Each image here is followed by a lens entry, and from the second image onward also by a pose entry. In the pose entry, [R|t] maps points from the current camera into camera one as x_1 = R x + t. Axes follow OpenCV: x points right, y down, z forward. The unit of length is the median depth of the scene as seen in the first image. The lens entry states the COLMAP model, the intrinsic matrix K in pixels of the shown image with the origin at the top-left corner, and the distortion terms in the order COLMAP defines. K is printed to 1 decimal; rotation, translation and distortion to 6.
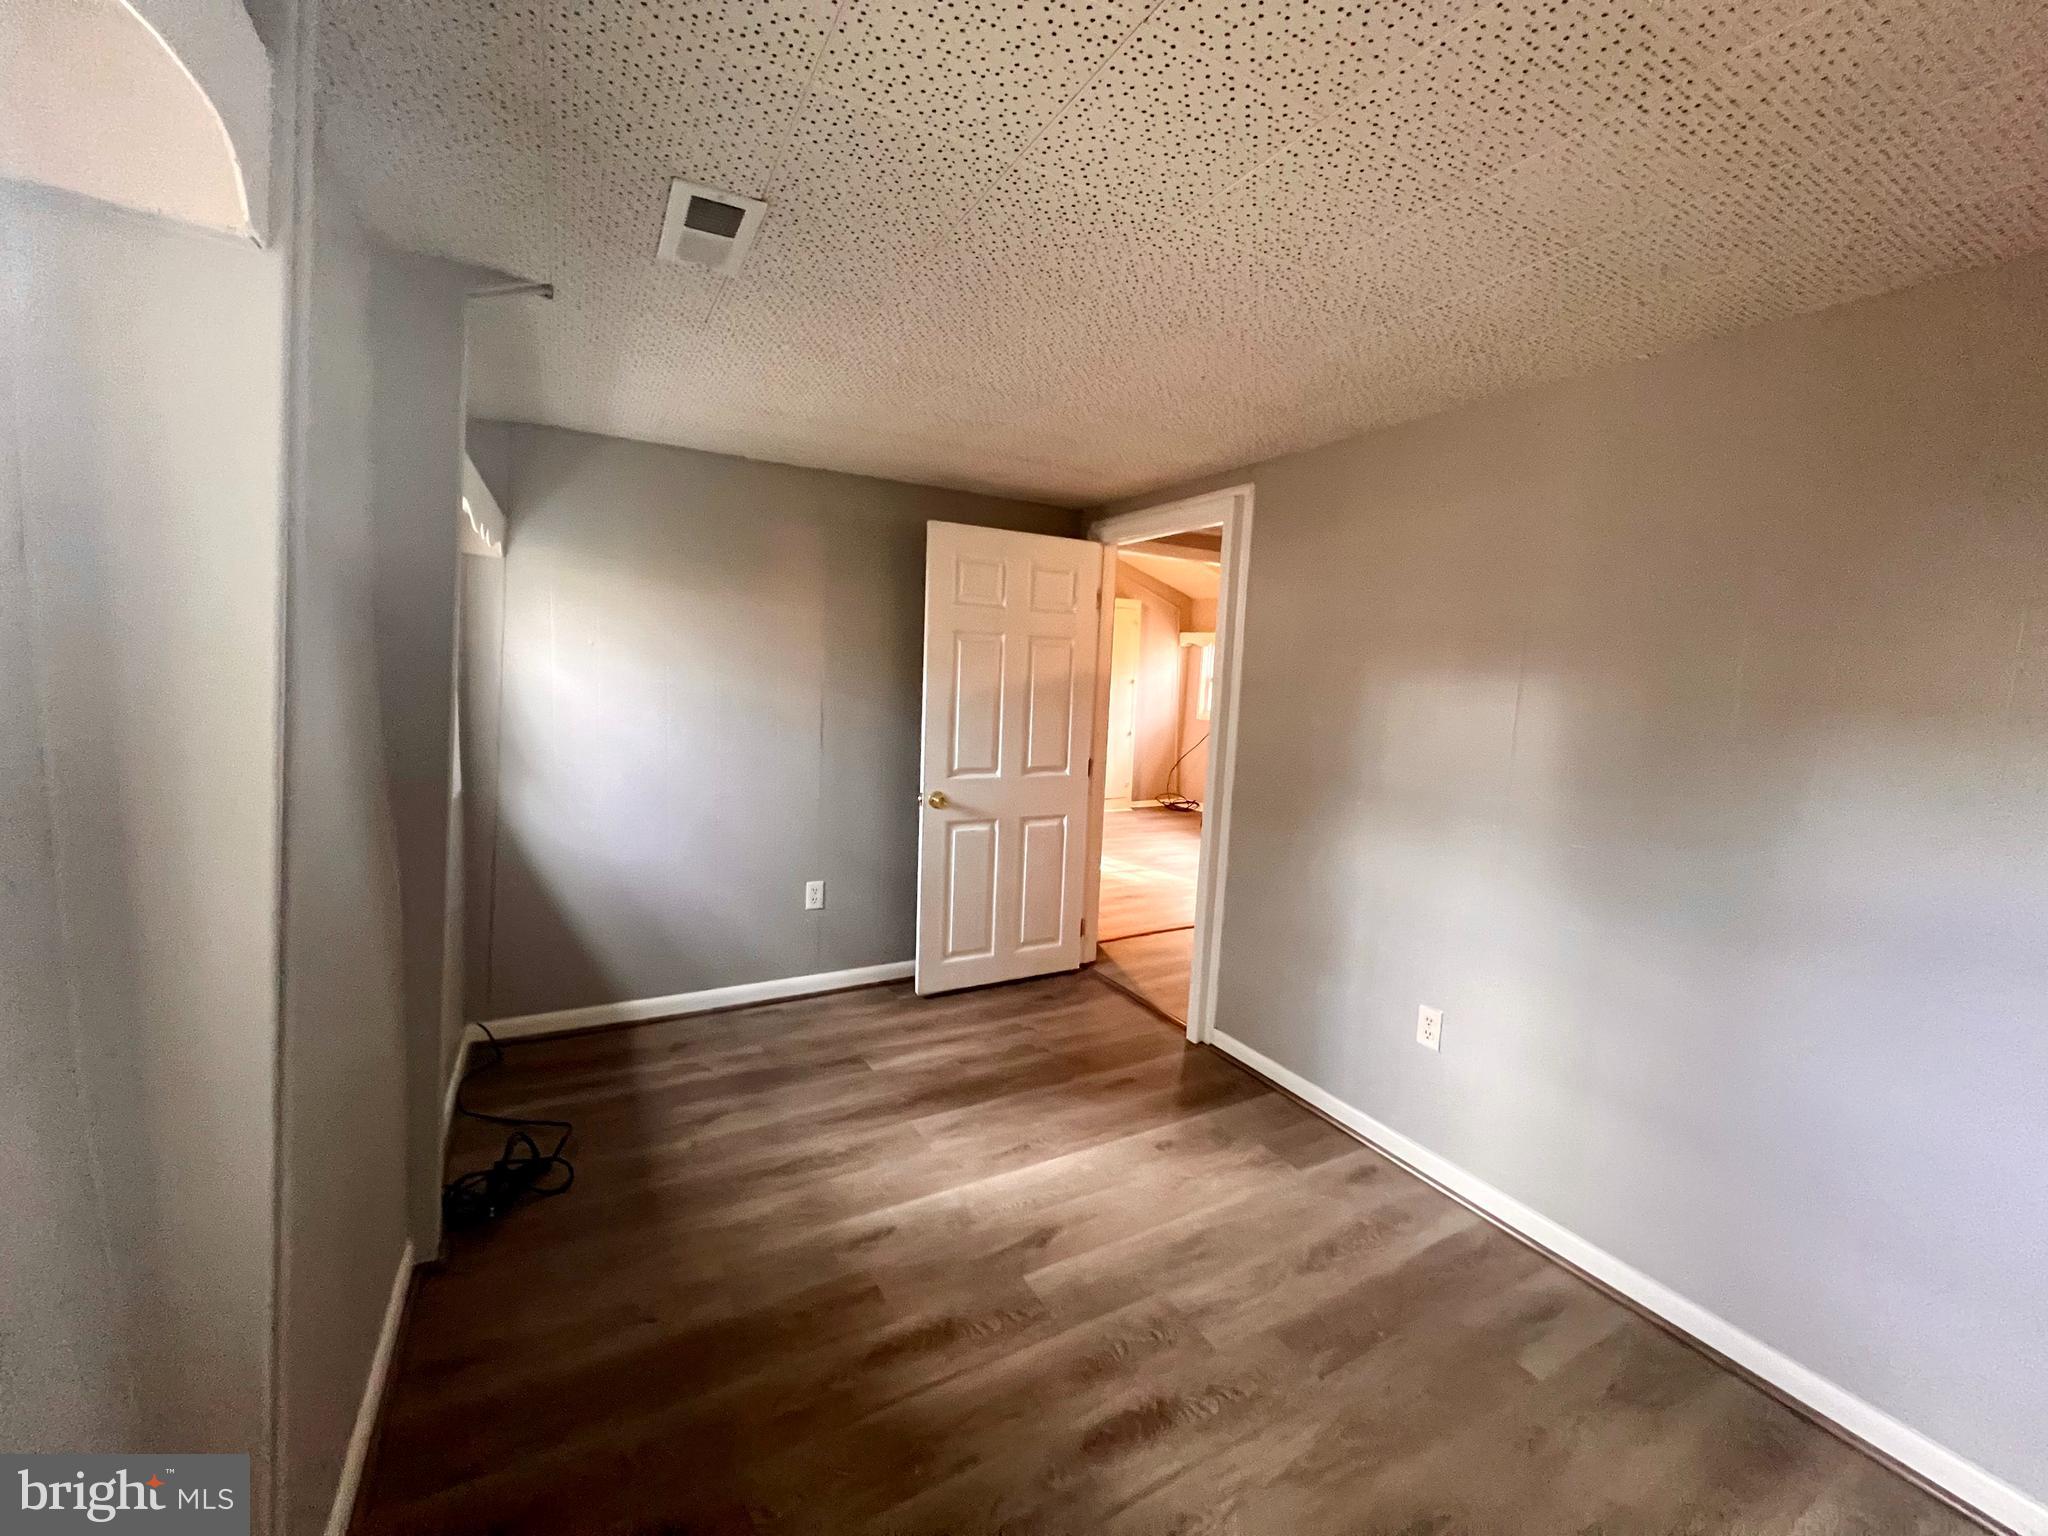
lens RADIAL K [[824.6, 0, 1022.6], [0, 824.6, 742.7], [0, 0, 1]] dist [-0.000374, 0.000093]
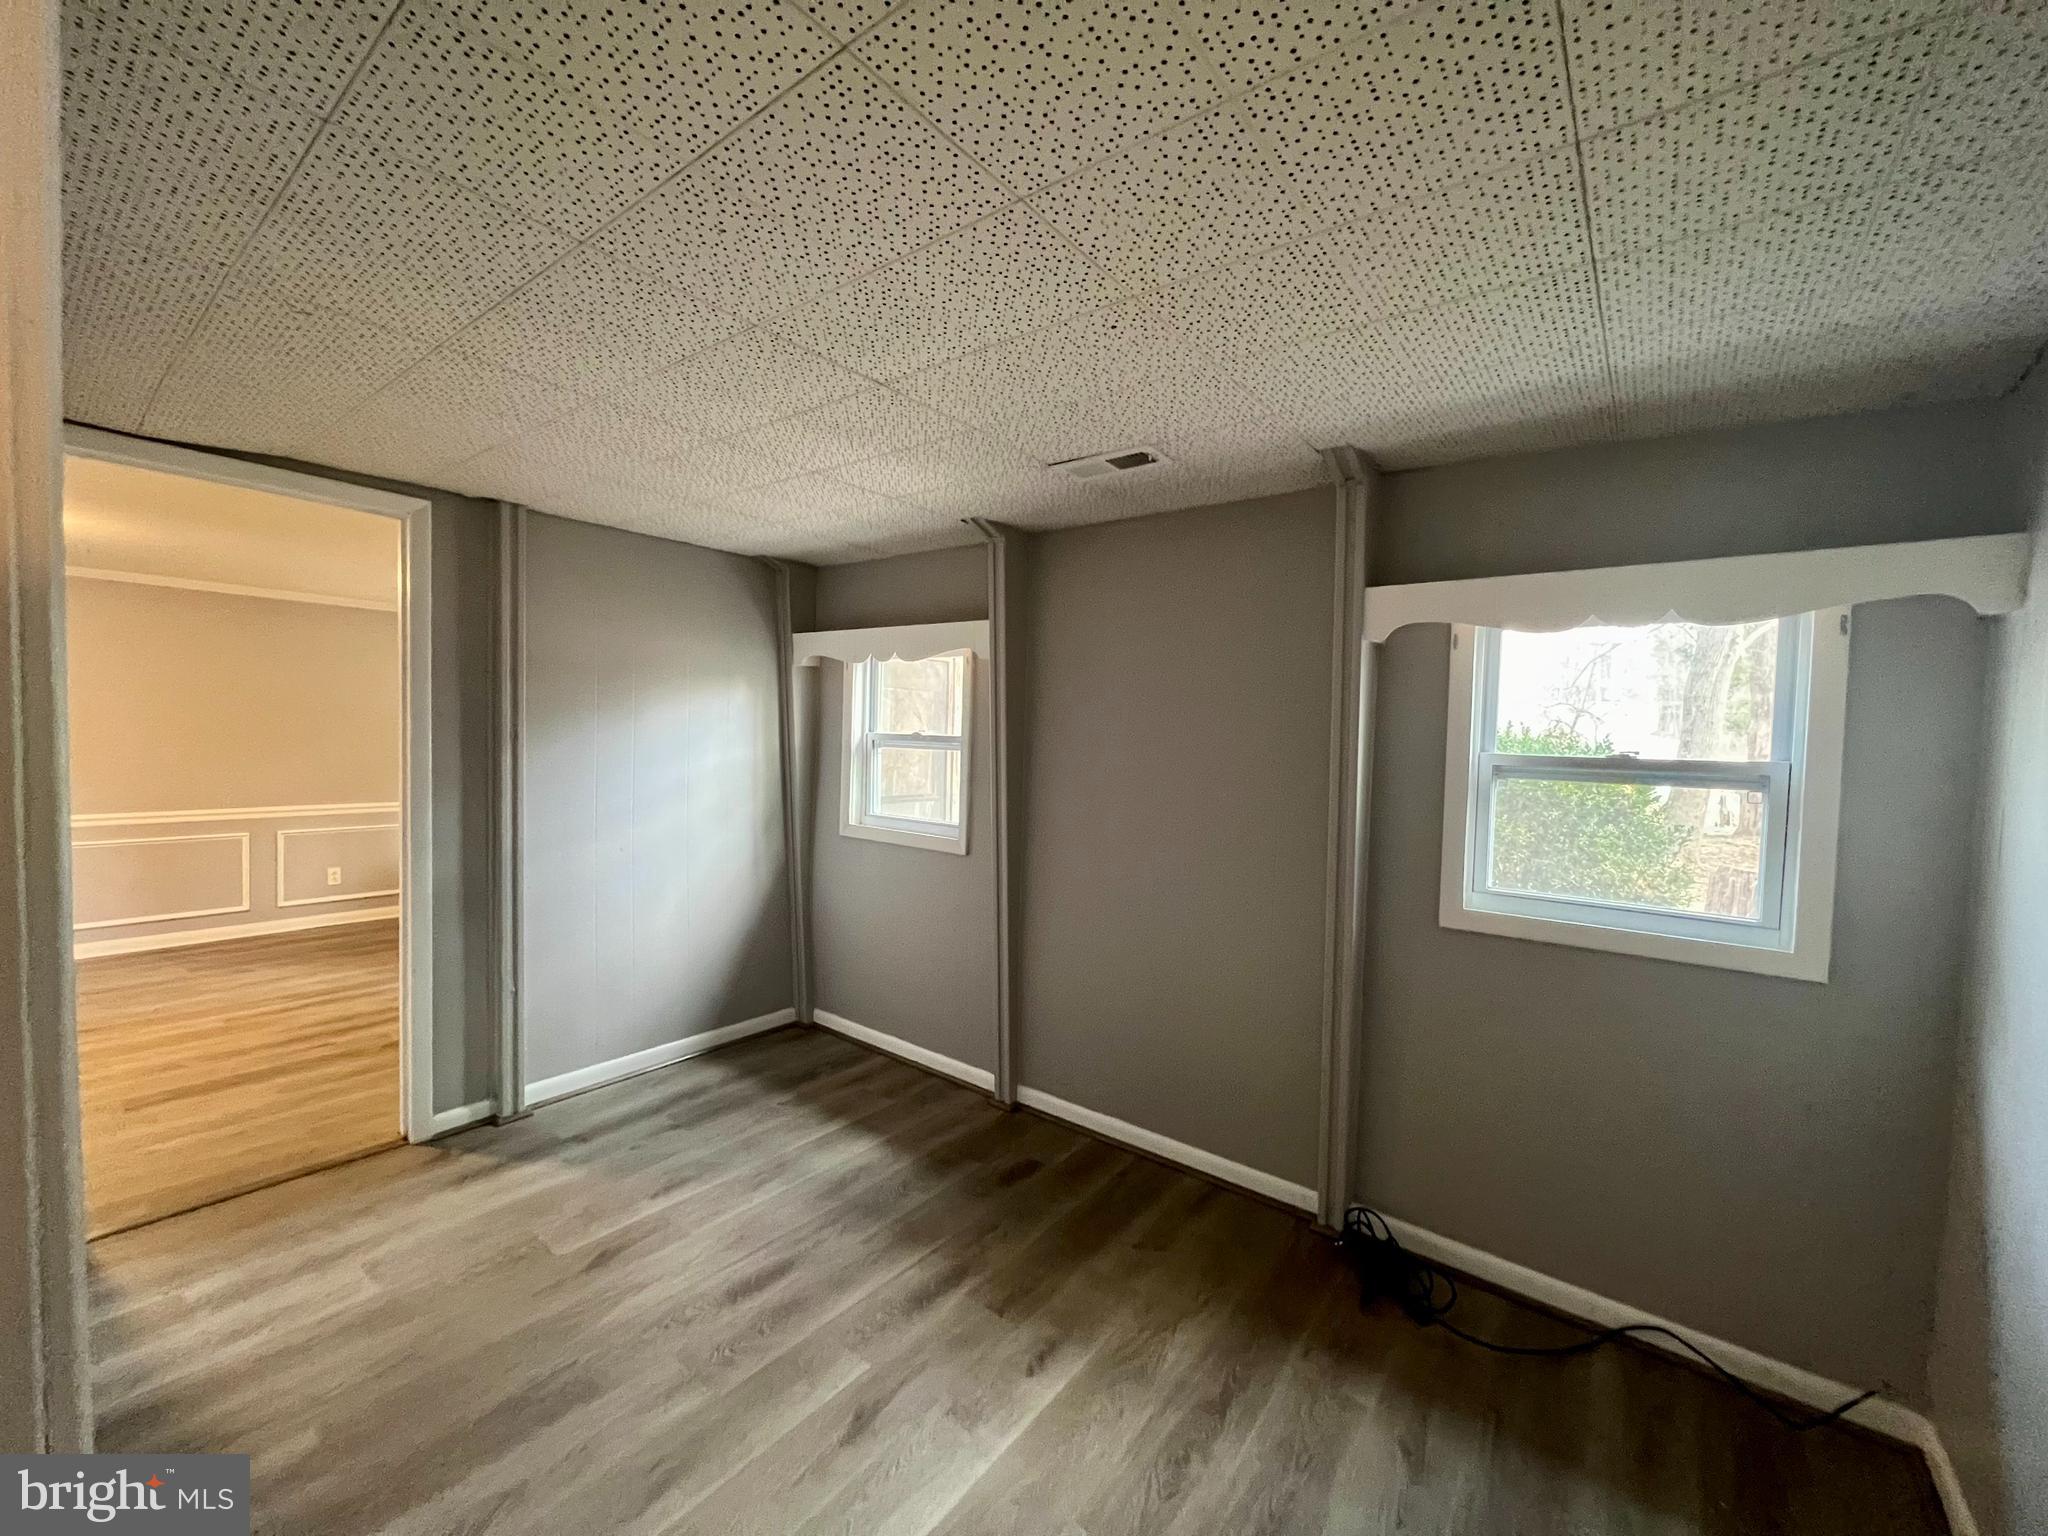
lens RADIAL K [[820.5, 0, 1019.7], [0, 820.5, 768.6], [0, 0, 1]] dist [-0.002347, 0.000251]
pose [[-0.916508, -0.056906, -0.395947, 0.237743], [-0.105486, 0.989175, 0.102007, -0.142877], [0.385856, 0.135258, -0.912590, 1.692046]]
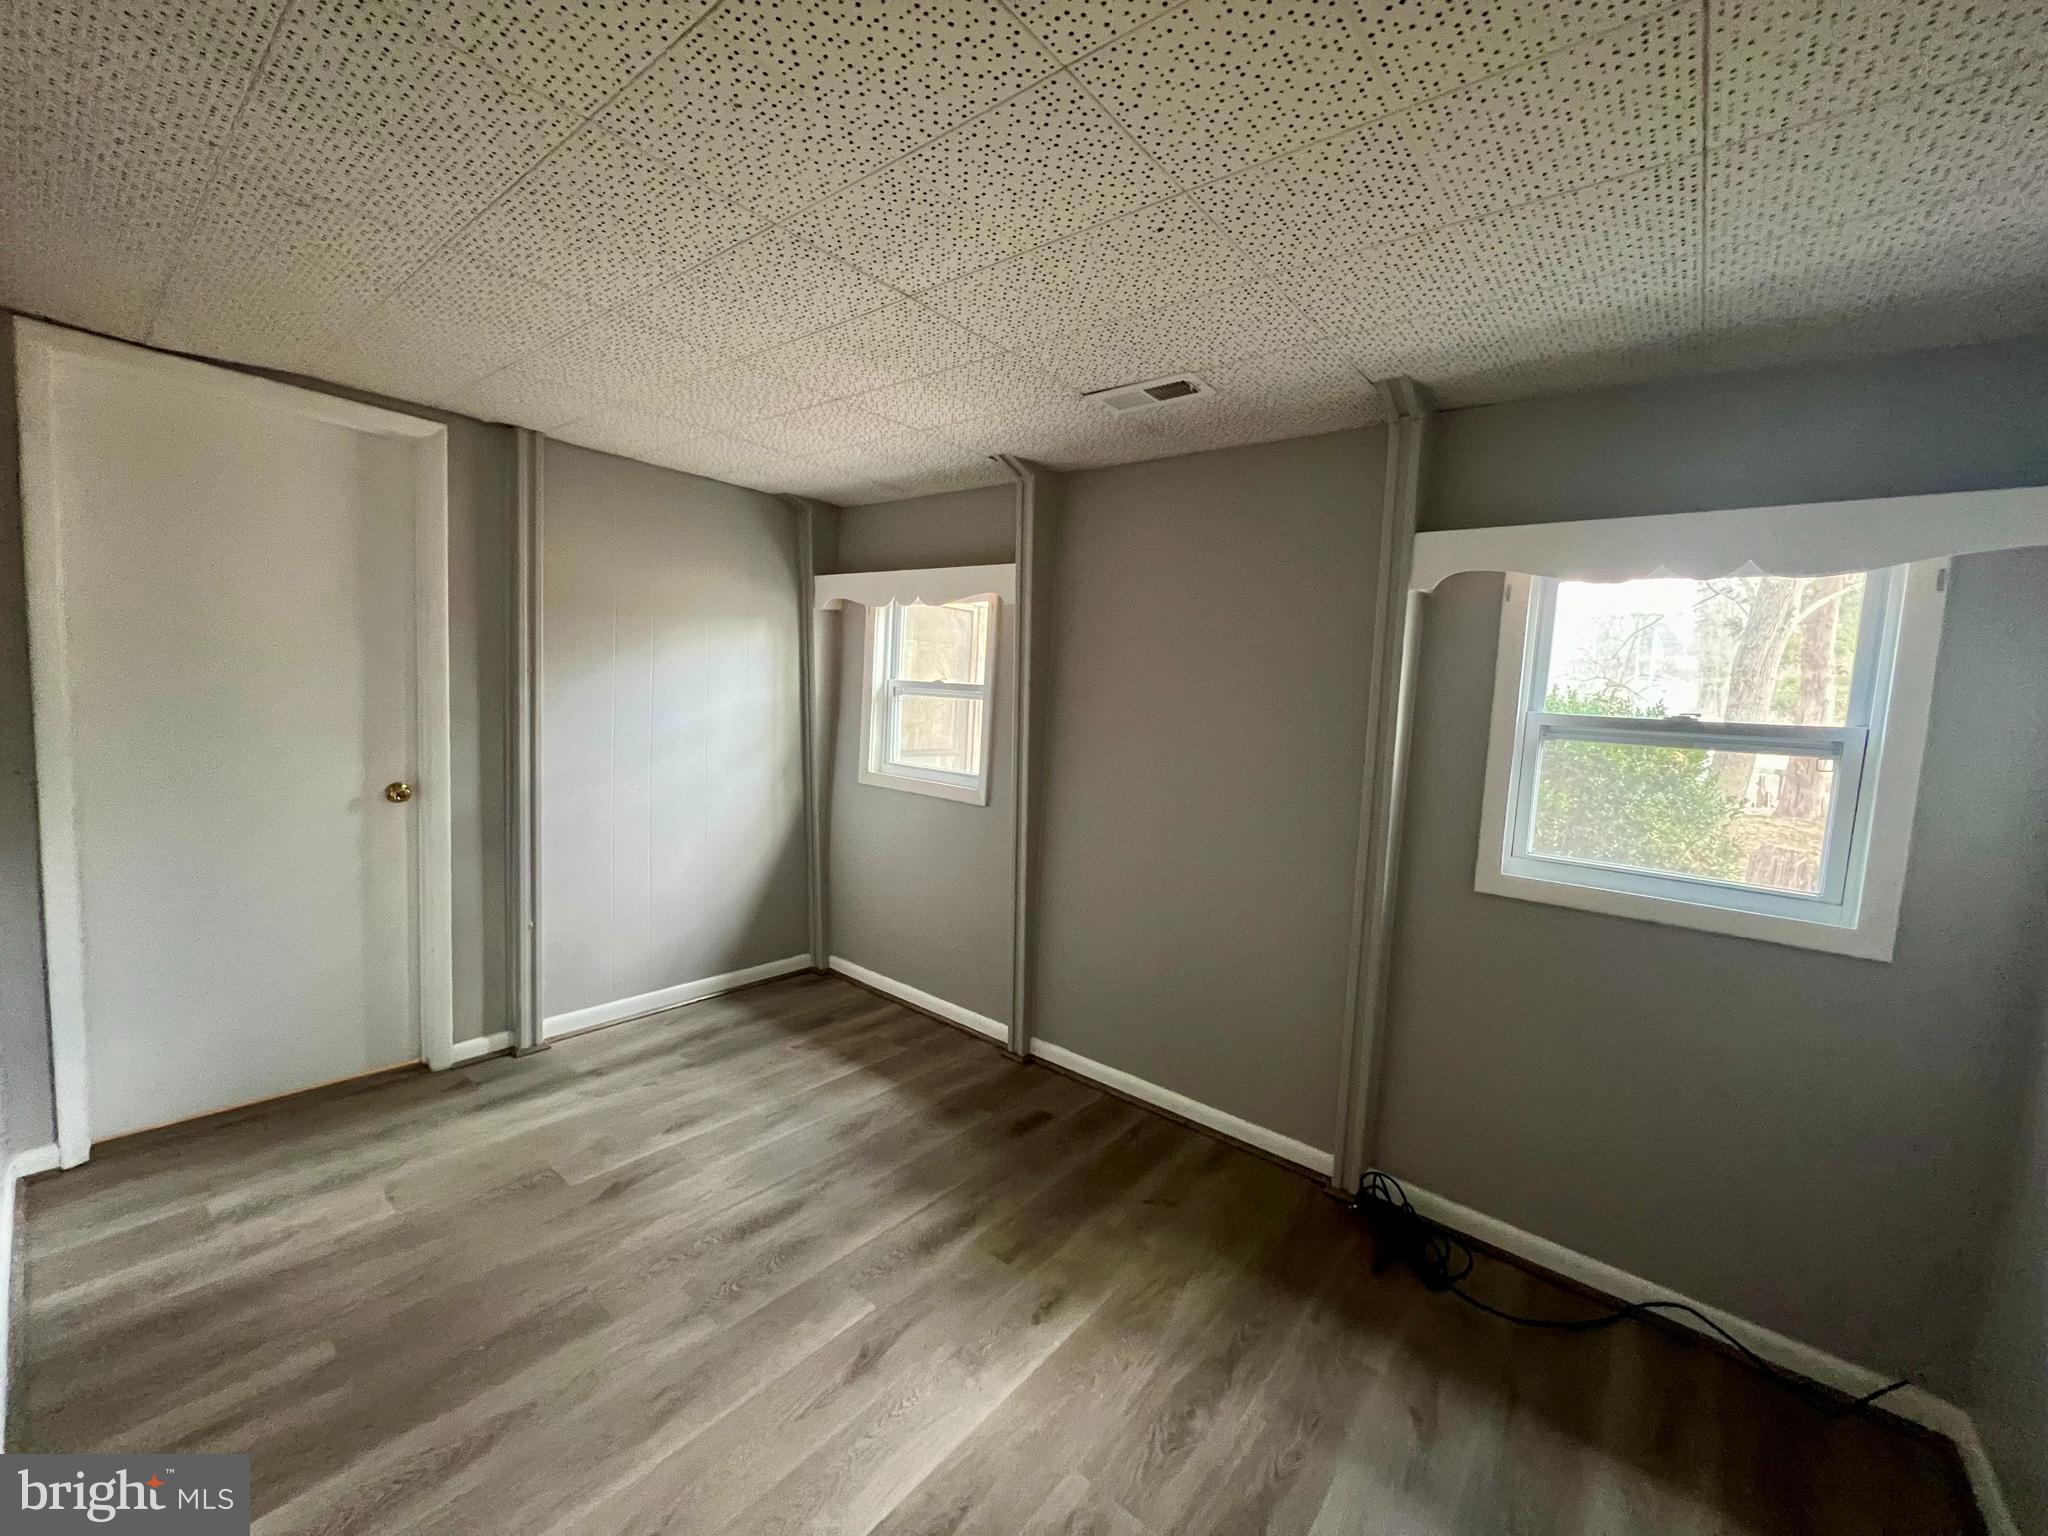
lens RADIAL K [[820.5, 0, 1019.7], [0, 820.5, 768.6], [0, 0, 1]] dist [-0.002347, 0.000251]
pose [[-0.924842, -0.064931, -0.374768, 0.224245], [-0.130832, 0.979503, 0.153159, -0.121463], [0.357141, 0.190680, -0.914380, 1.662609]]
